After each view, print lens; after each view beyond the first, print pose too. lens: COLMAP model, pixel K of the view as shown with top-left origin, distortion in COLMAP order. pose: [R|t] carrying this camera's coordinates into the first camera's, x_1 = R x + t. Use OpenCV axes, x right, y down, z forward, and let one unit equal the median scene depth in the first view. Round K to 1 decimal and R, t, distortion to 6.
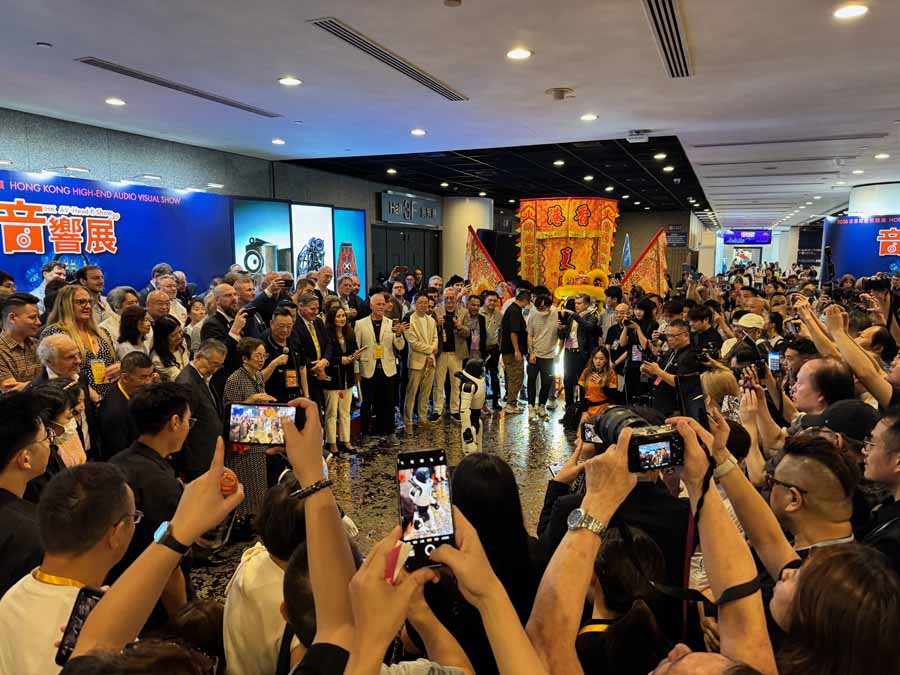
lens RADIAL K [[628.3, 0, 455.0], [0, 628.3, 342.3], [0, 0, 1]] dist [0.074492, -0.089808]
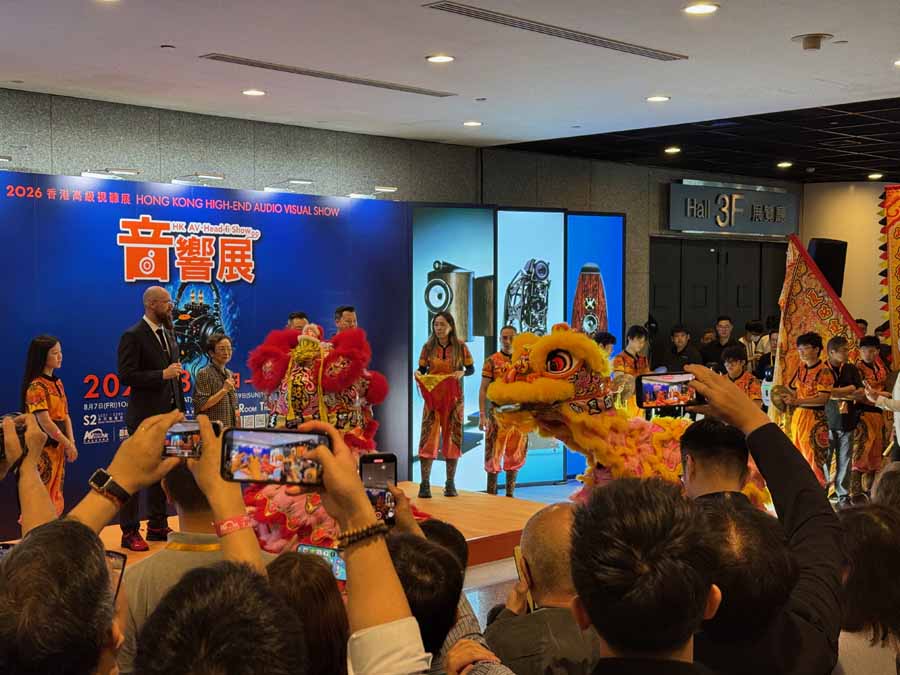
lens RADIAL K [[1258.5, 0, 449.5], [0, 1258.5, 343.6], [0, 0, 1]] dist [0.156244, -0.171810]
pose [[0.927536, 0.011450, -0.373557, 0.241934], [-0.049833, 0.994394, -0.093256, 0.059706], [0.370396, 0.105113, 0.922908, -0.287043]]
